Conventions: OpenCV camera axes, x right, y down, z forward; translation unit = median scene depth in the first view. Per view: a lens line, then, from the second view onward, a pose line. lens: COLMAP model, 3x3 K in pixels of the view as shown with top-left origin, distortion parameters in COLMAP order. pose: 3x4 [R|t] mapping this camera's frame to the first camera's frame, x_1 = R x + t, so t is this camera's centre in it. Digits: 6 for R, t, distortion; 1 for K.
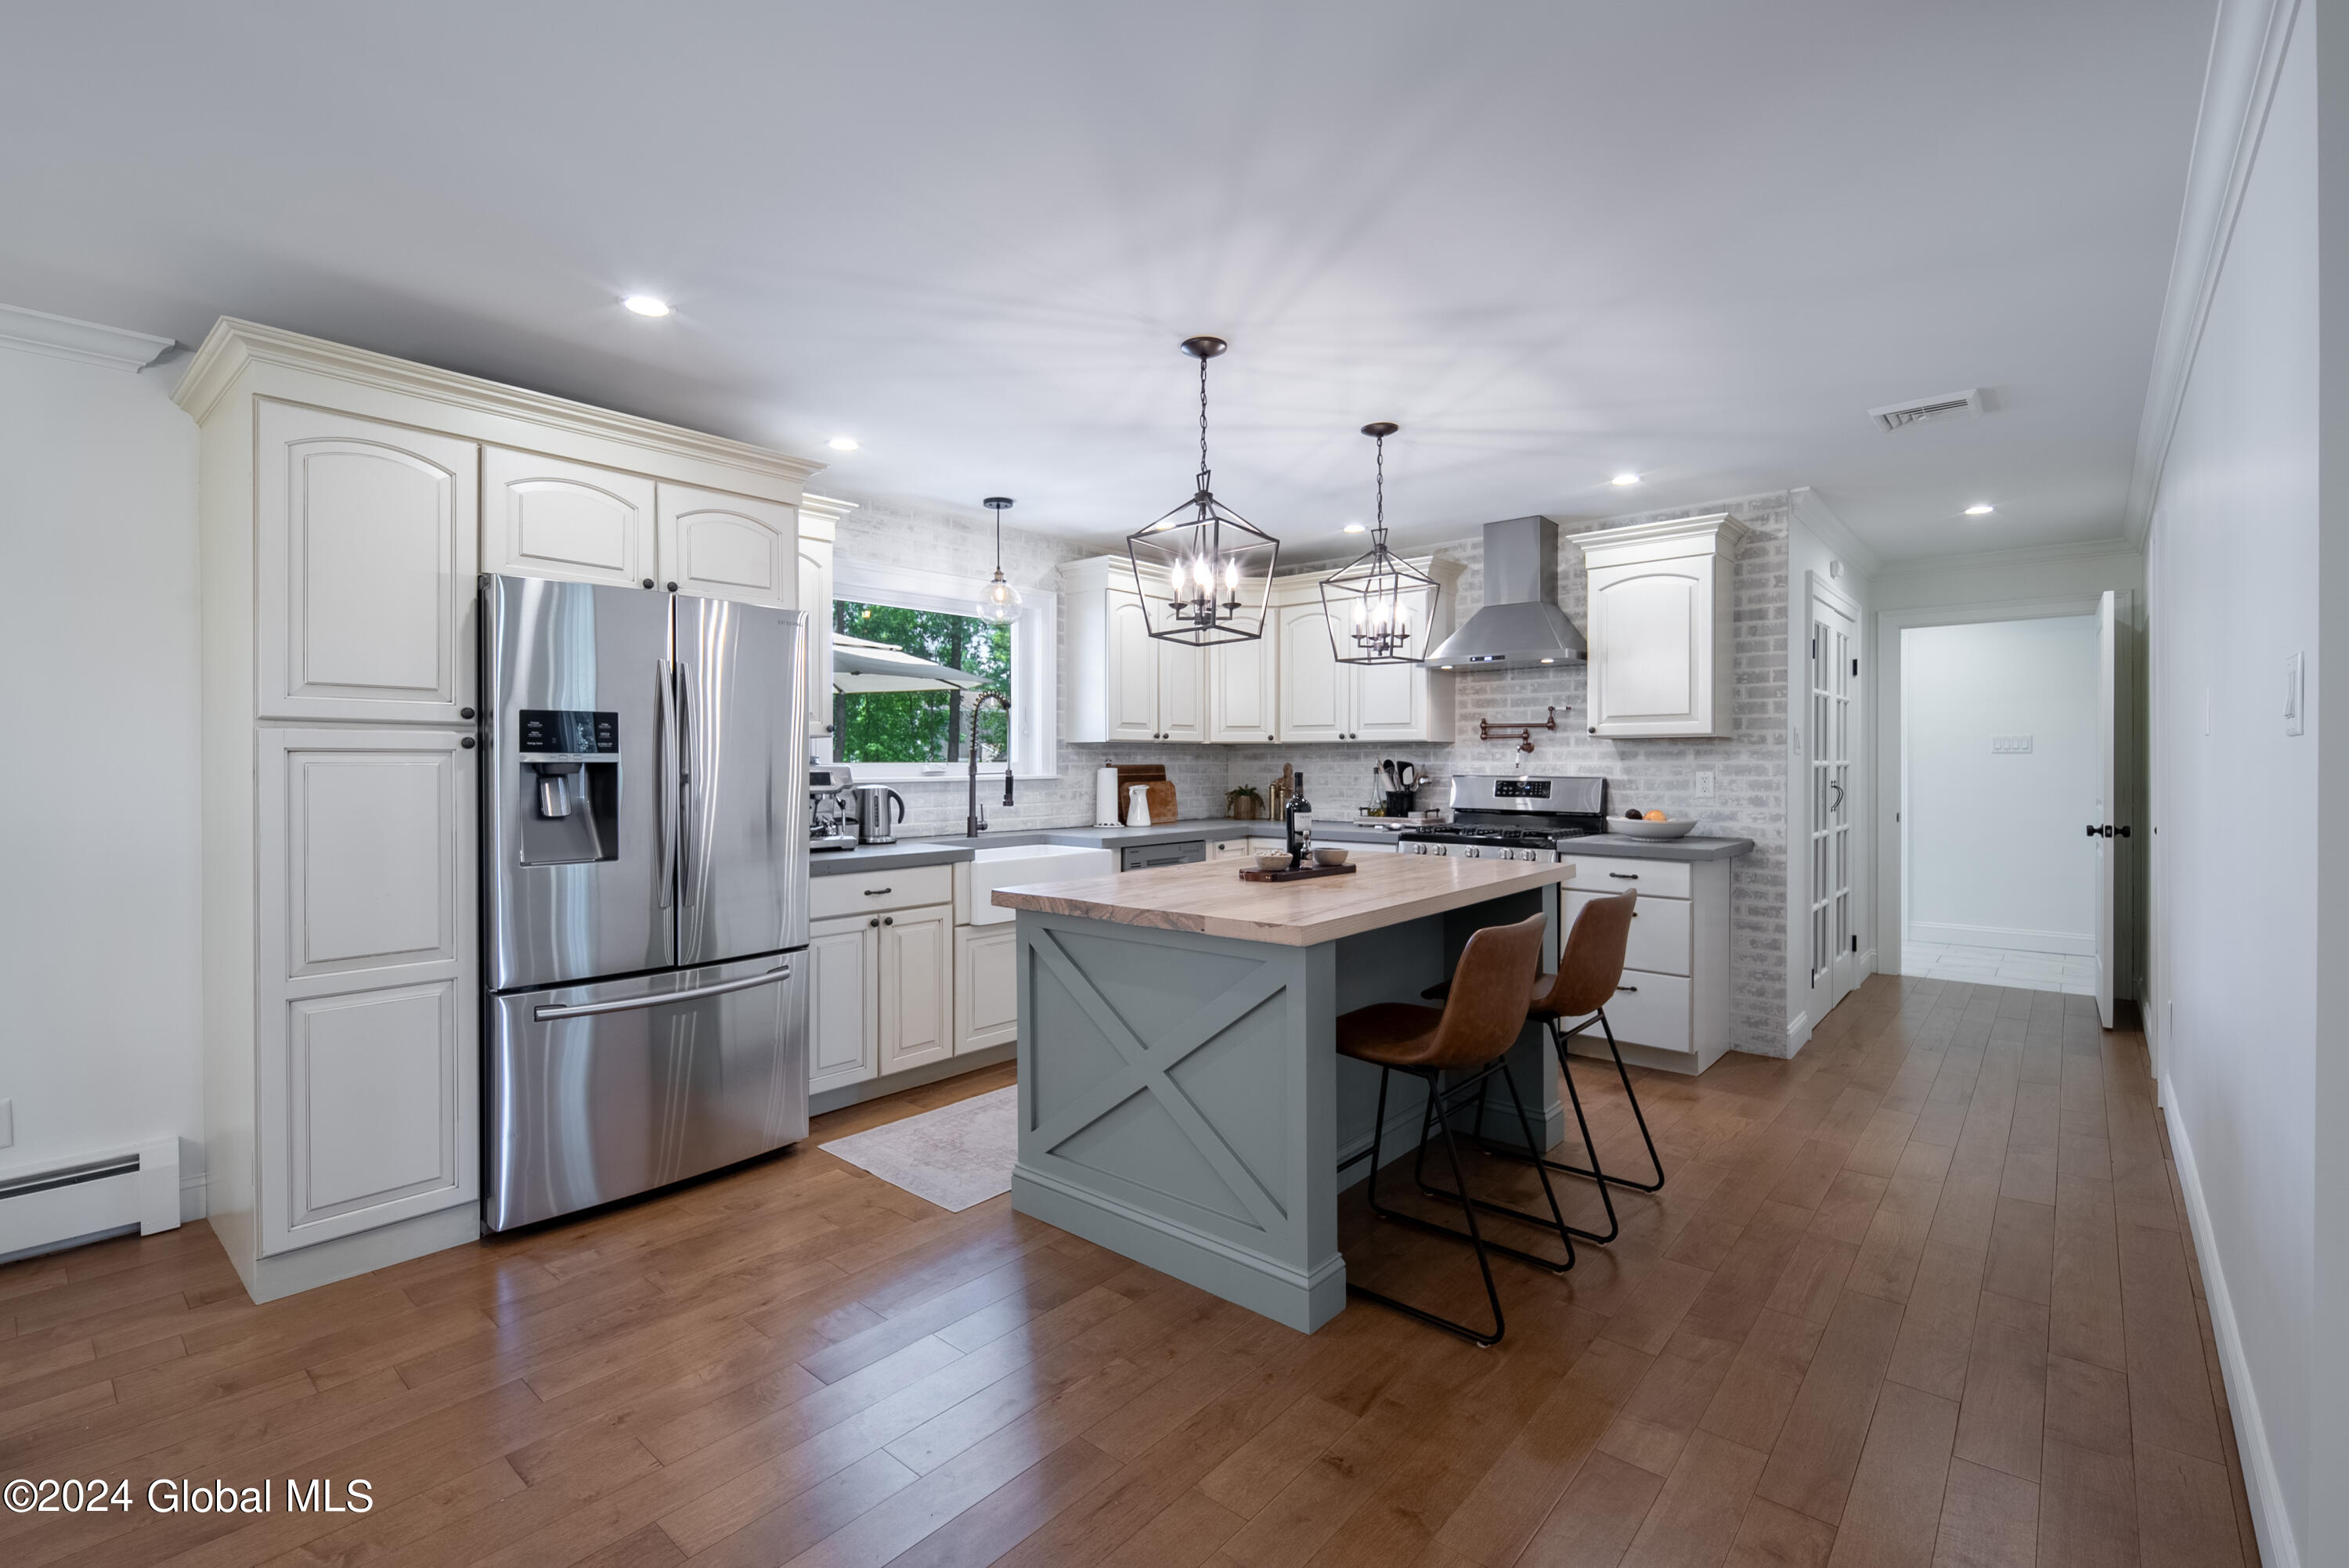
lens RADIAL K [[1012.5, 0, 1201.1], [0, 1012.5, 768.2], [0, 0, 1]] dist [0.000361, -0.000115]
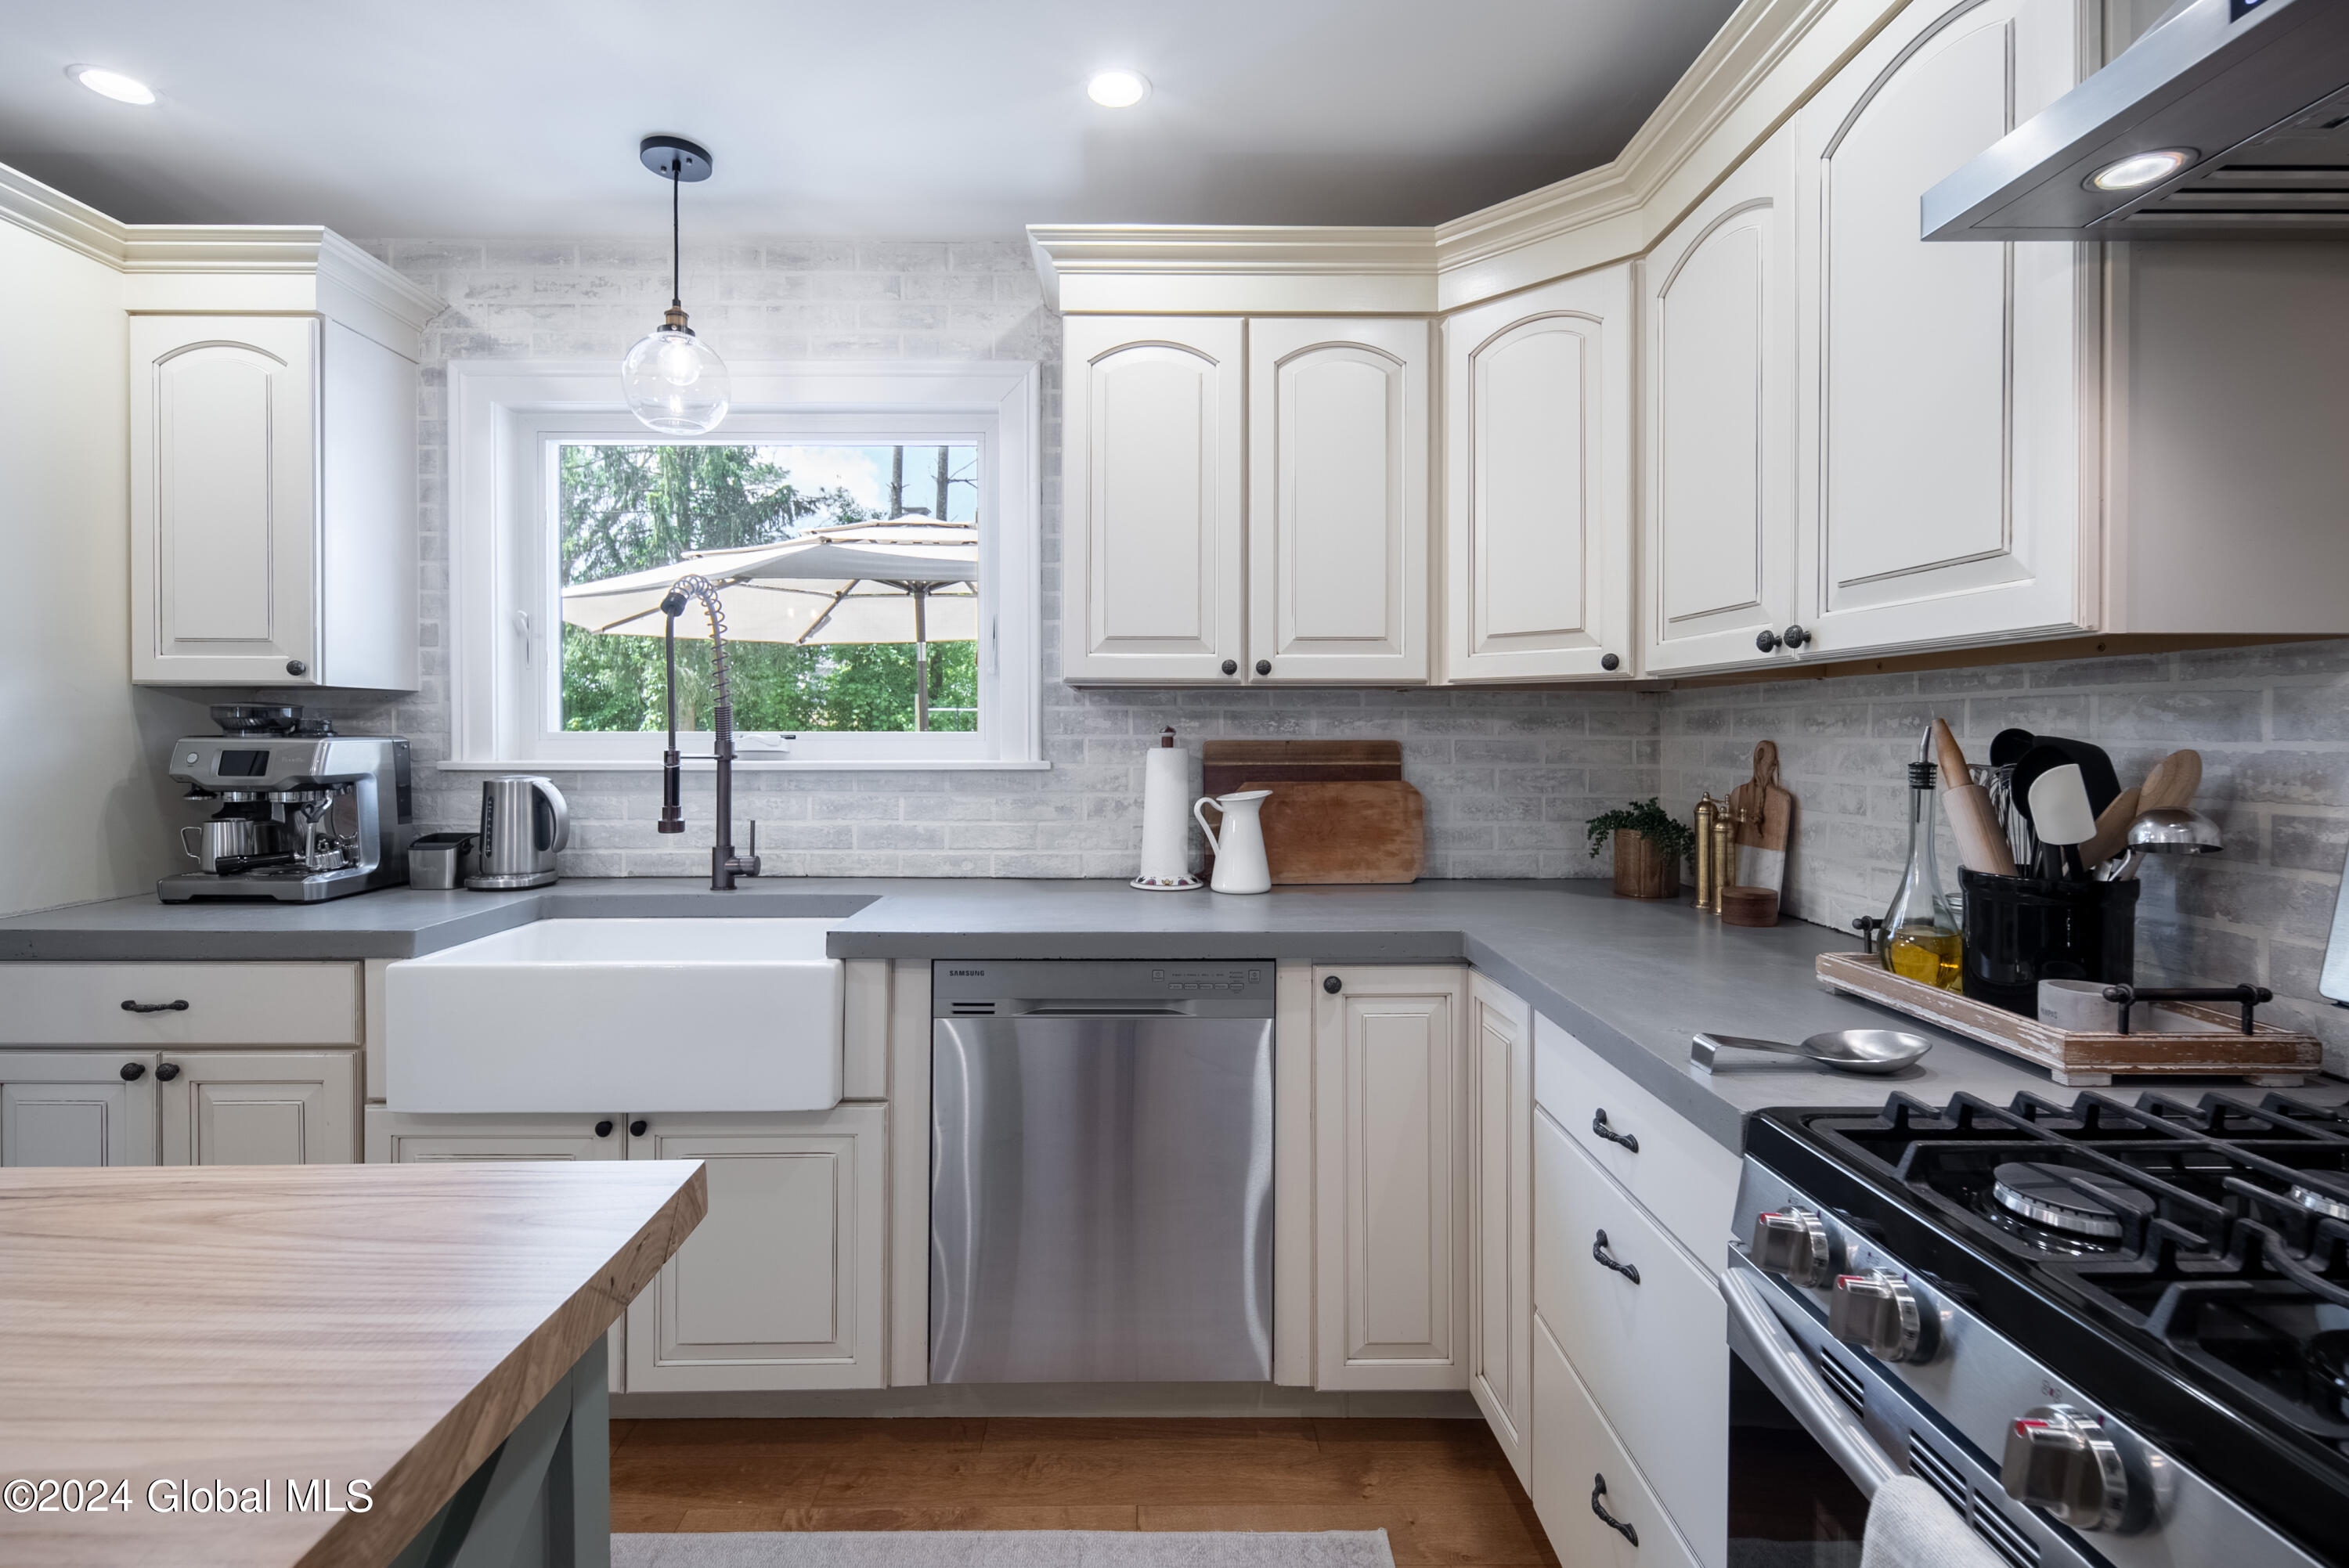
lens RADIAL K [[1069.0, 0, 1167.4], [0, 1069.0, 735.8], [0, 0, 1]] dist [0.002057, -0.000094]
pose [[0.650075, 0.006397, -0.759843, 0.273260], [-0.008089, 0.999966, 0.001497, -0.006433], [0.759827, 0.005173, 0.650105, 0.766315]]
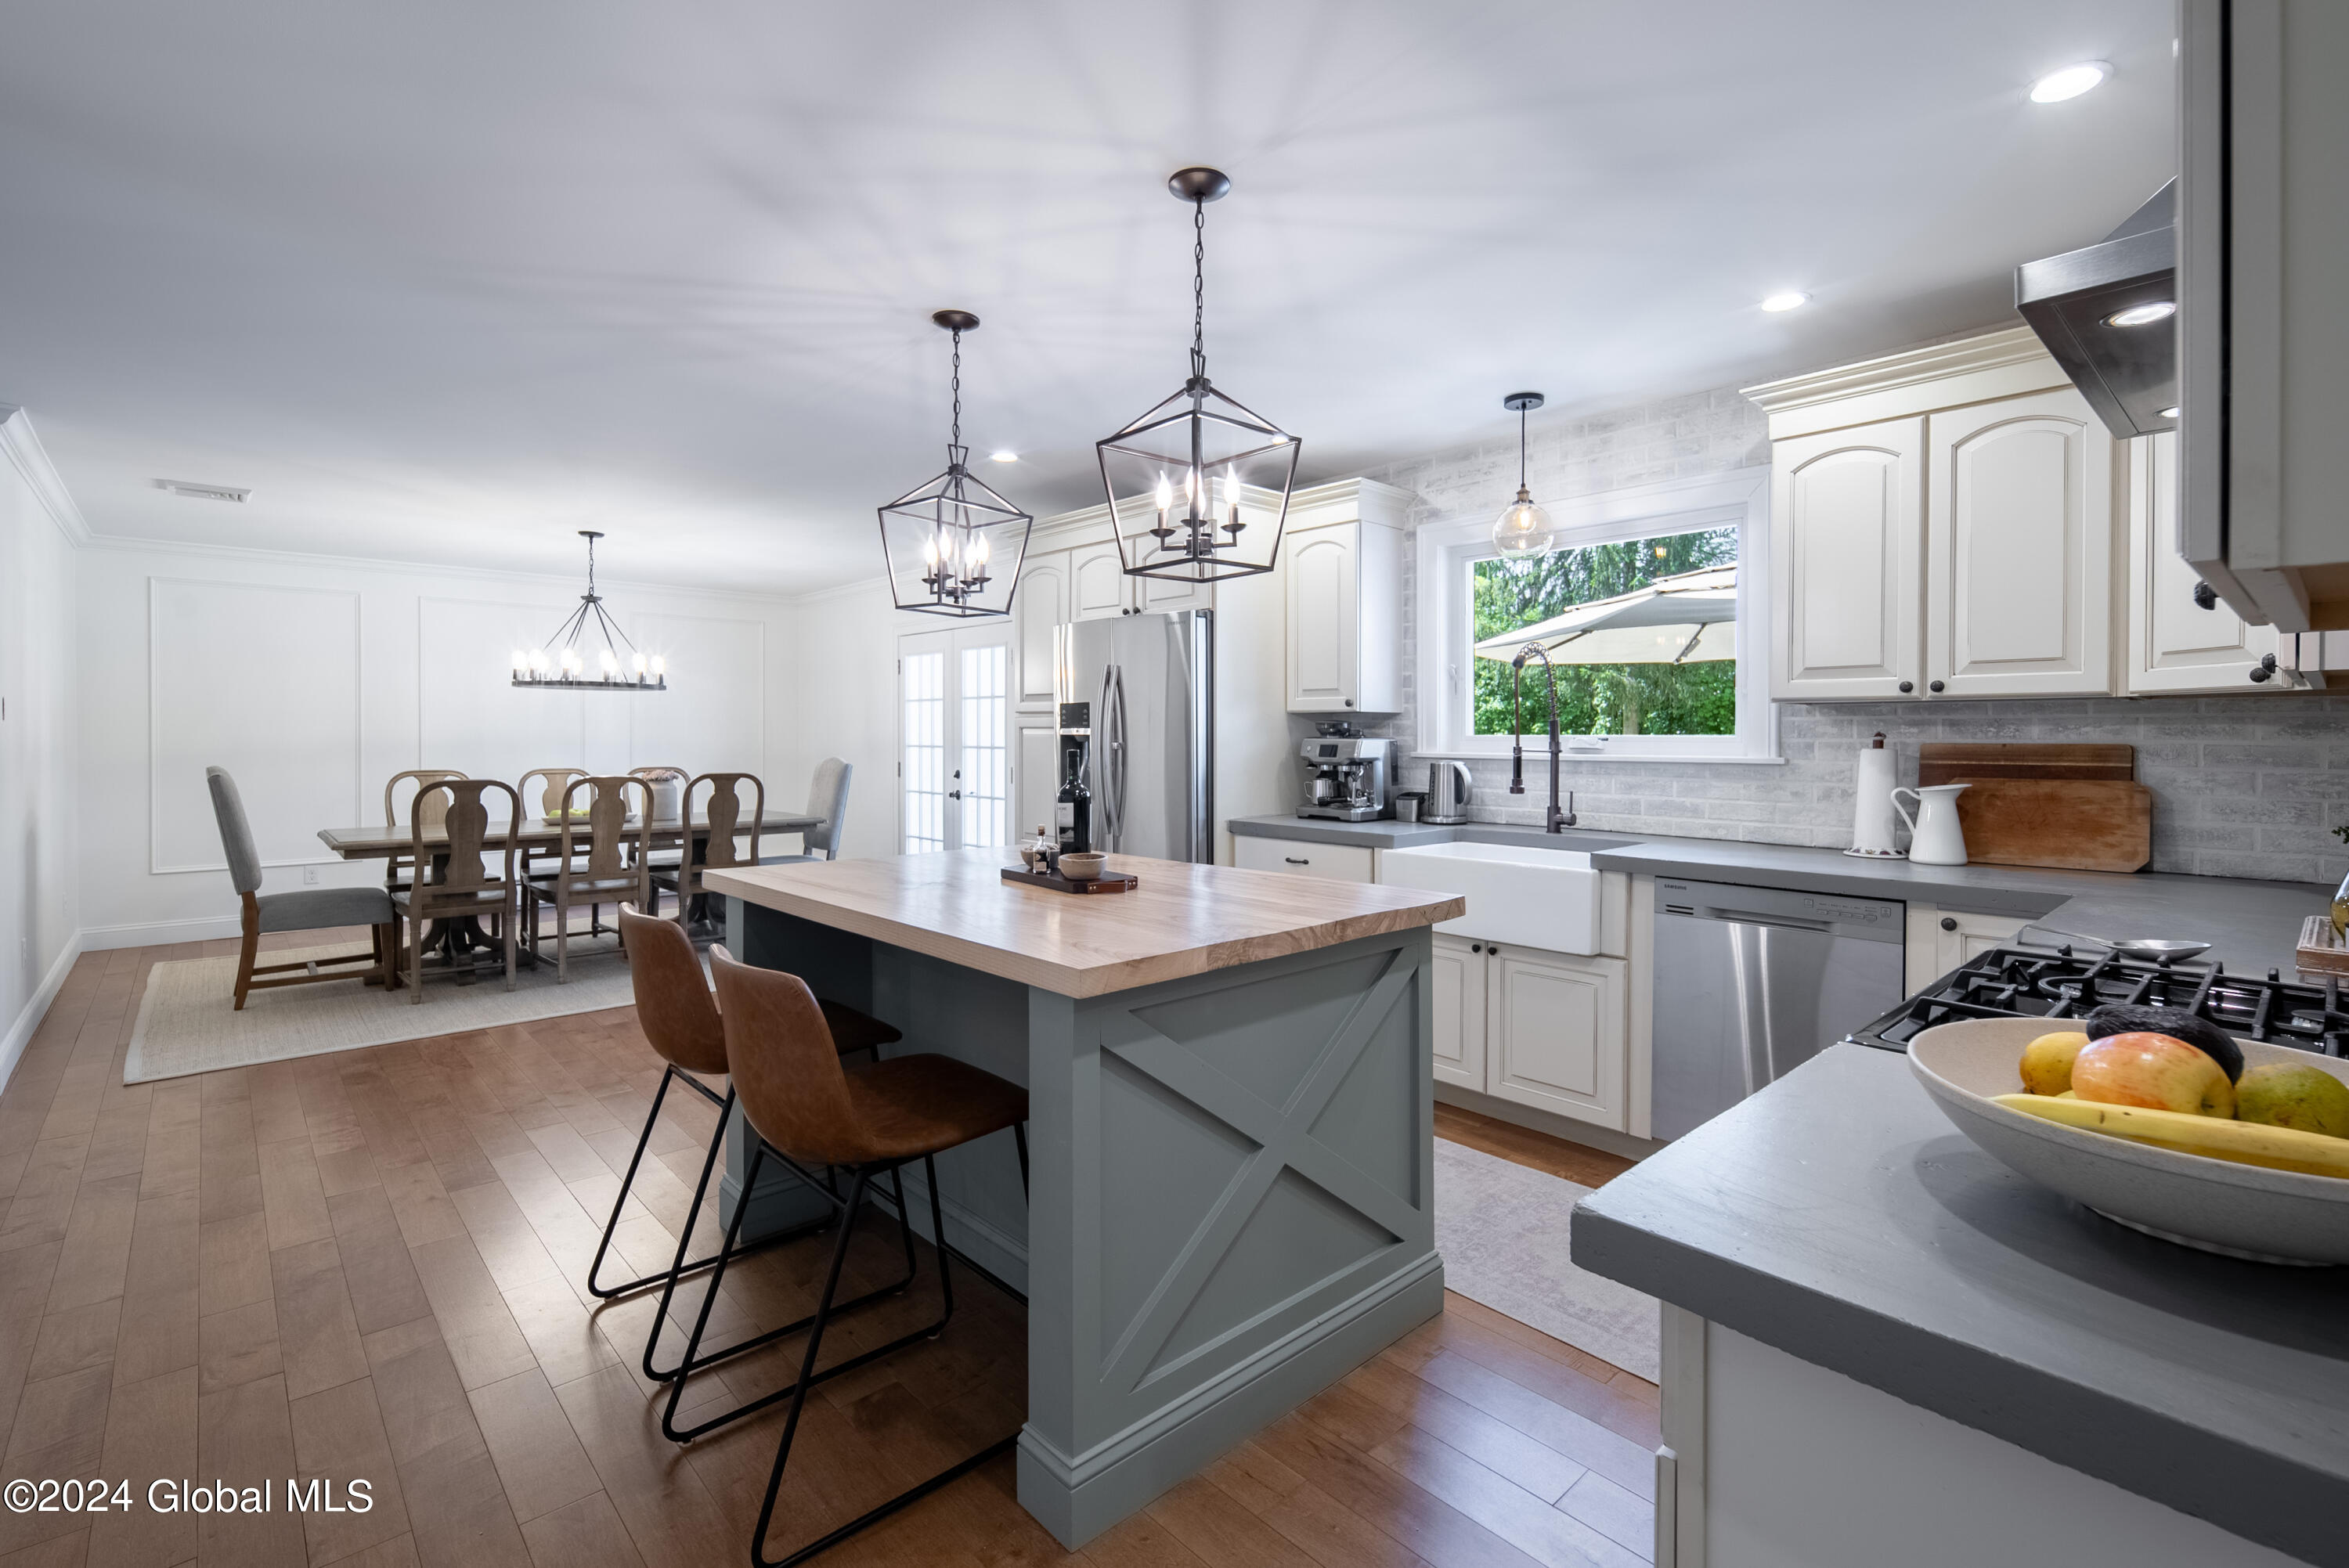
lens RADIAL K [[1066.3, 0, 1201.3], [0, 1066.3, 743.4], [0, 0, 1]] dist [0.001025, -0.000165]
pose [[-0.113779, 0.011193, -0.993443, 0.571444], [-0.008700, 0.999887, 0.012262, -0.007607], [0.993468, 0.010039, -0.113669, 0.759981]]
